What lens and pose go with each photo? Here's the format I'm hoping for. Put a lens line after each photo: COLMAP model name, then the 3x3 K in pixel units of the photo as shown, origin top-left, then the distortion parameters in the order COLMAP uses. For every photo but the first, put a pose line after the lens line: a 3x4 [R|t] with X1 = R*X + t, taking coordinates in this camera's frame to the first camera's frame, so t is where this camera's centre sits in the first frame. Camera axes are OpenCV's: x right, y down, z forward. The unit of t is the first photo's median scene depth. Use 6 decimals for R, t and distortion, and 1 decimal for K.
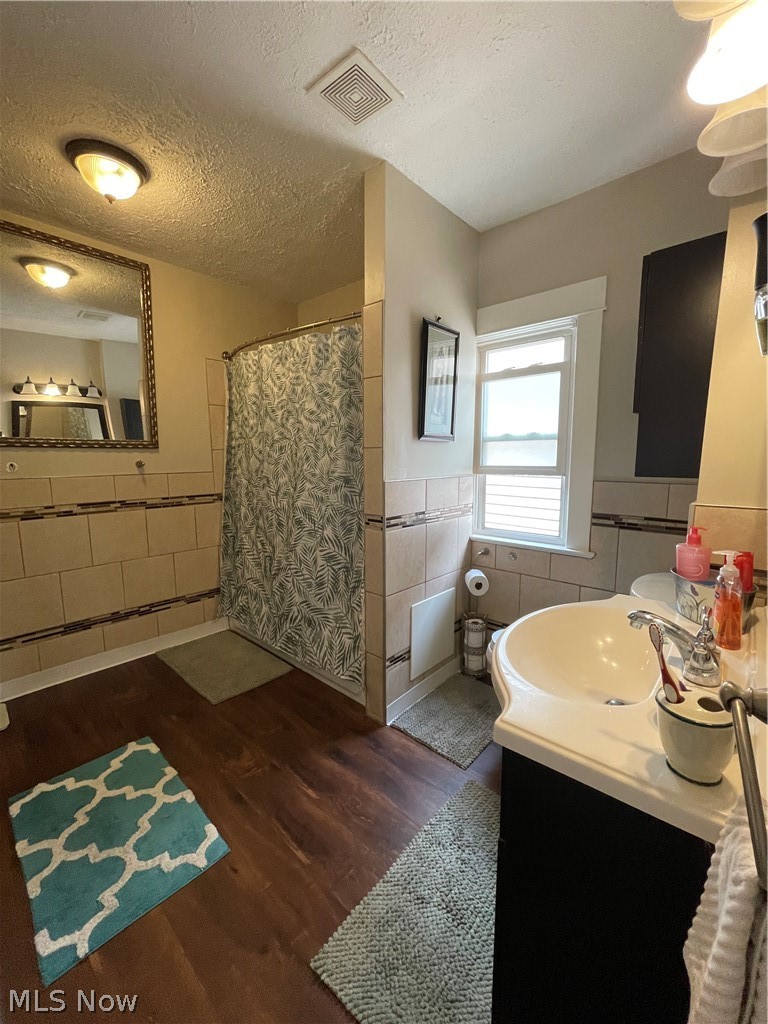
lens RADIAL K [[414.6, 0, 380.1], [0, 414.6, 509.9], [0, 0, 1]] dist [0.000492, 0.000102]
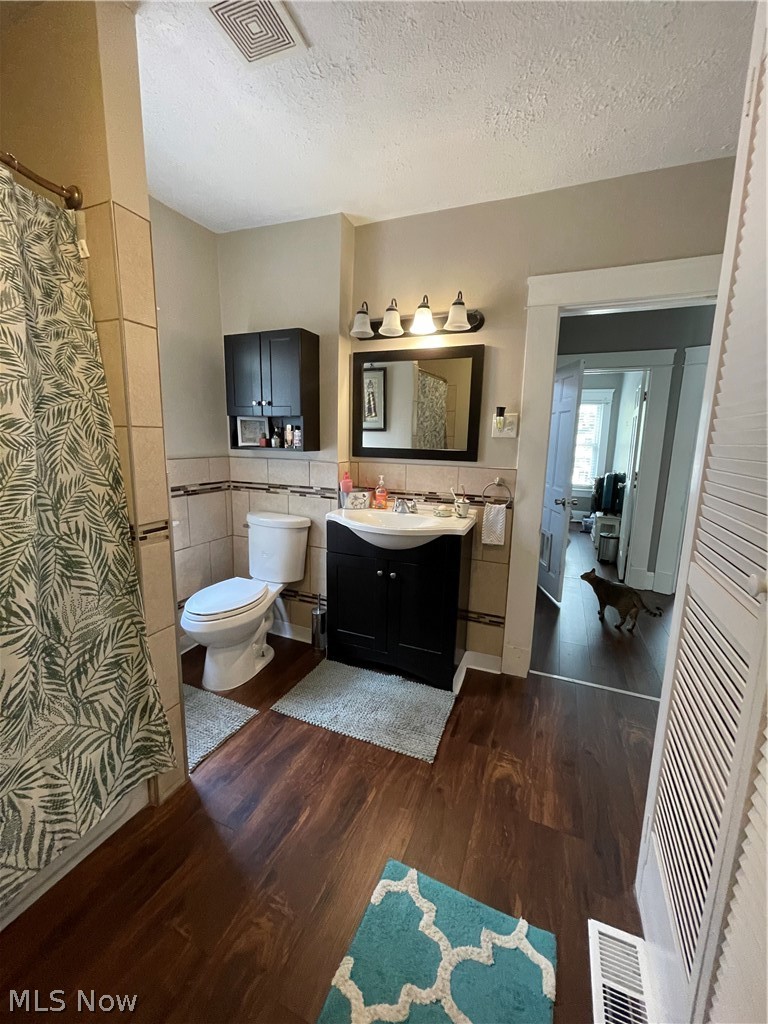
lens RADIAL K [[414.6, 0, 380.1], [0, 414.6, 509.9], [0, 0, 1]] dist [0.000492, 0.000102]
pose [[-0.329677, -0.163366, 0.929852, -0.988634], [0.108580, 0.971818, 0.209236, -0.141810], [-0.937829, 0.169944, -0.302648, 1.044583]]
